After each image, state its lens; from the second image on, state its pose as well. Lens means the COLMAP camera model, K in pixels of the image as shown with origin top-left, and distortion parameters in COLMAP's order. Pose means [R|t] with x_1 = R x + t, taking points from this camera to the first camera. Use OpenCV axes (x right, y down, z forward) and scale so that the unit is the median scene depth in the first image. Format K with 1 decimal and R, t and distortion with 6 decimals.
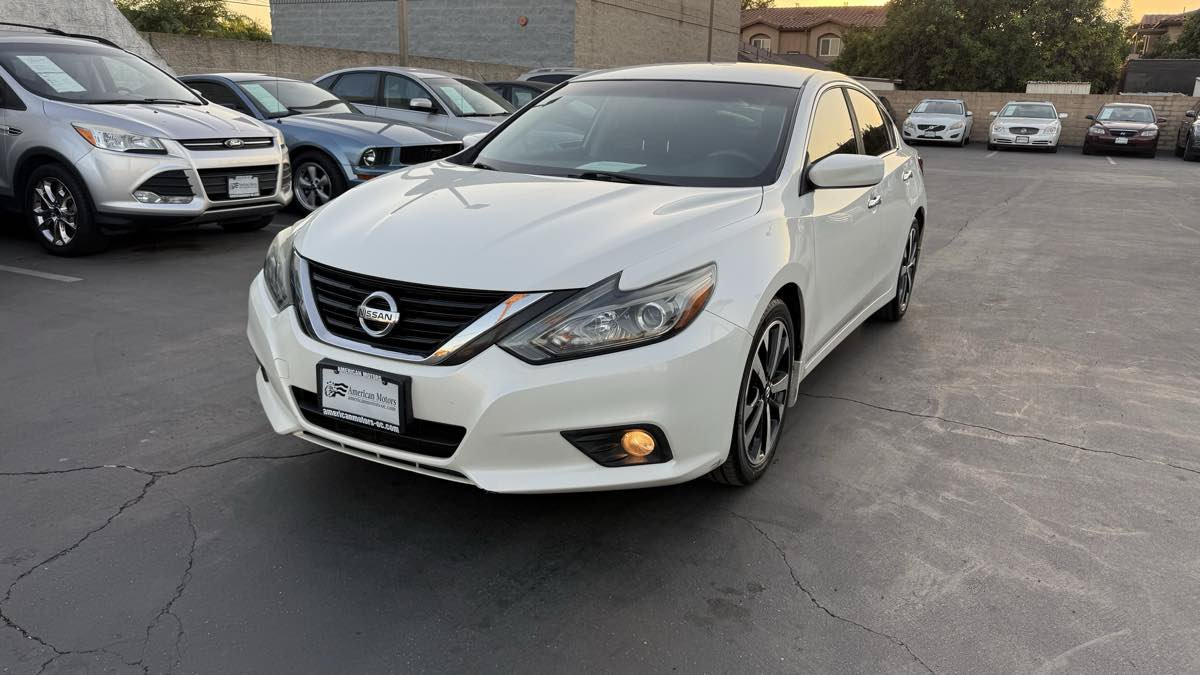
lens RADIAL K [[860.2, 0, 600.0], [0, 860.2, 337.5], [0, 0, 1]] dist [0.098428, -0.144537]
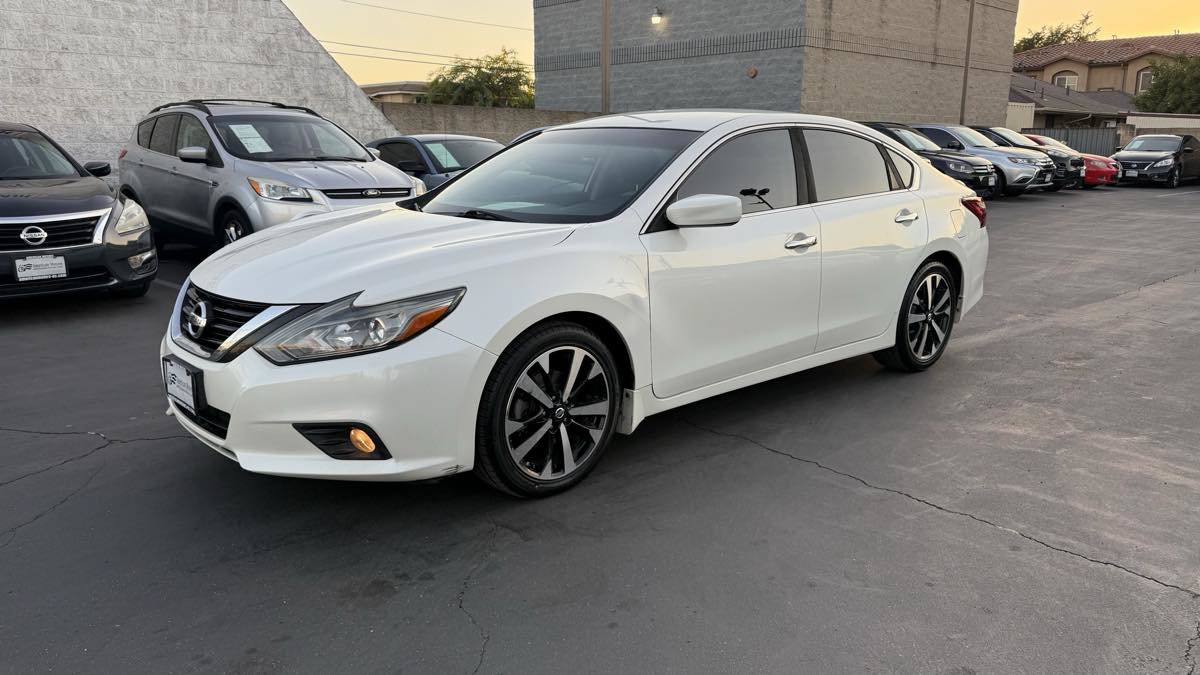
lens RADIAL K [[859.5, 0, 594.8], [0, 859.5, 344.7], [0, 0, 1]] dist [0.057308, -0.066696]
pose [[0.943810, 0.047669, -0.327033, 0.202436], [-0.063223, 0.997310, -0.037088, 0.005546], [0.324385, 0.055680, 0.944285, 0.003591]]
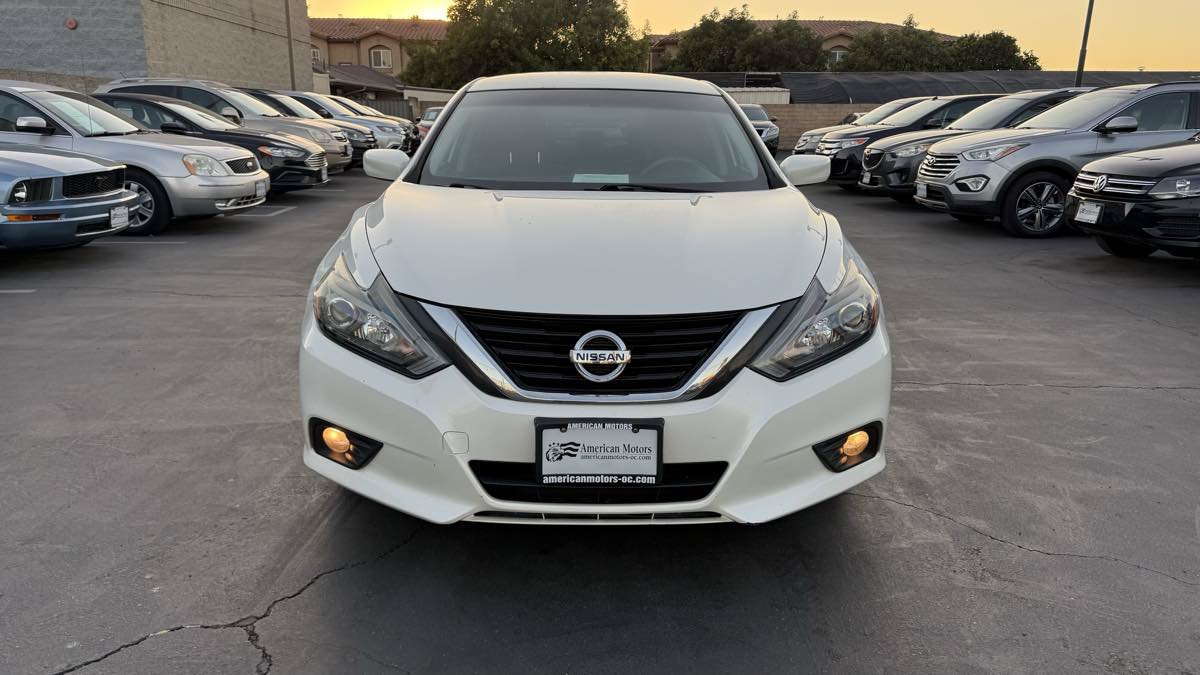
lens RADIAL K [[874.0, 0, 596.9], [0, 874.0, 333.5], [0, 0, 1]] dist [0.038483, -0.040881]
pose [[0.875082, -0.138869, 0.463624, -0.195681], [0.147598, 0.988891, 0.017613, -0.019234], [-0.460919, 0.053017, 0.885857, 0.063875]]
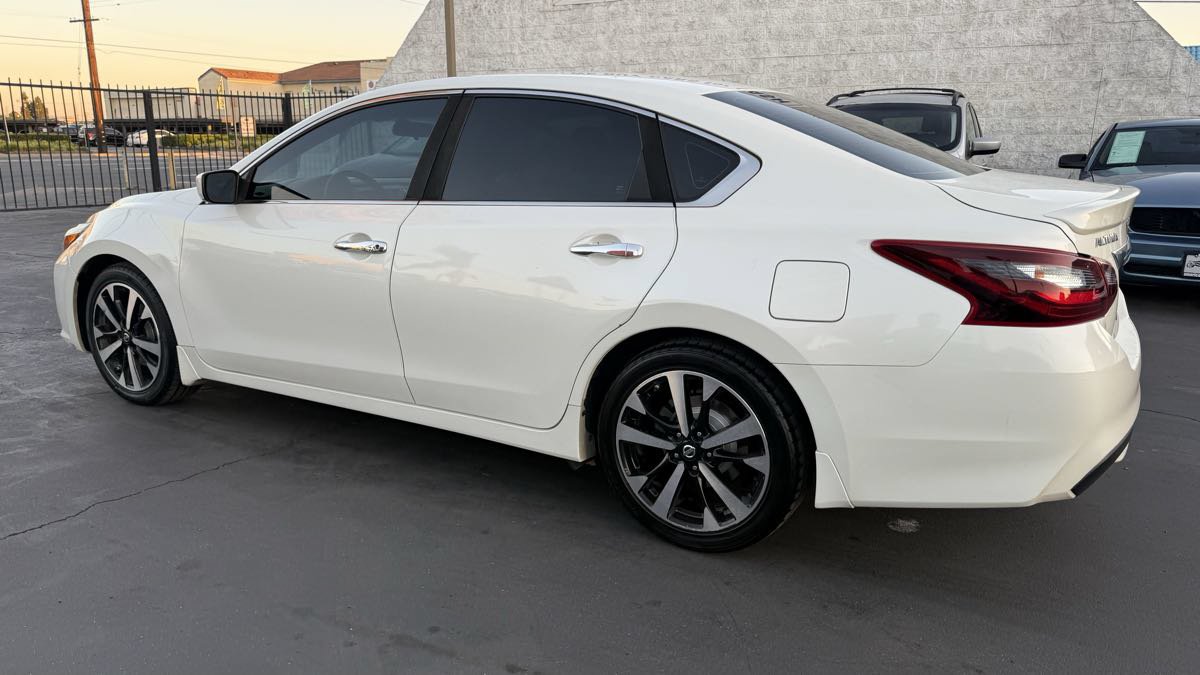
lens RADIAL K [[861.8, 0, 600.0], [0, 861.8, 337.5], [0, 0, 1]] dist [0.071673, -0.076860]
pose [[-0.029507, 0.196058, -0.980148, 0.516438], [-0.274811, 0.941197, 0.196540, -0.138876], [0.961045, 0.275155, 0.026107, 0.584630]]
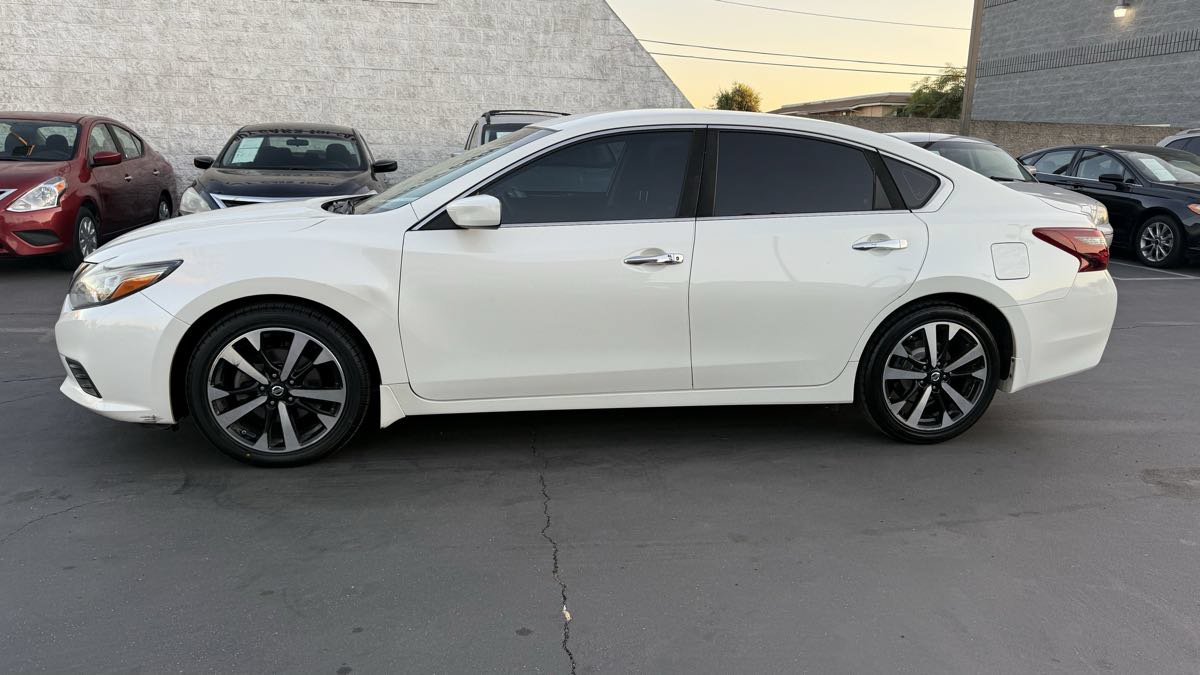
lens RADIAL K [[861.8, 0, 600.0], [0, 861.8, 337.5], [0, 0, 1]] dist [0.071673, -0.076860]
pose [[0.628743, 0.149715, -0.763064, 0.459138], [-0.213391, 0.976839, 0.015829, -0.039371], [0.747761, 0.152879, 0.646129, 0.203819]]
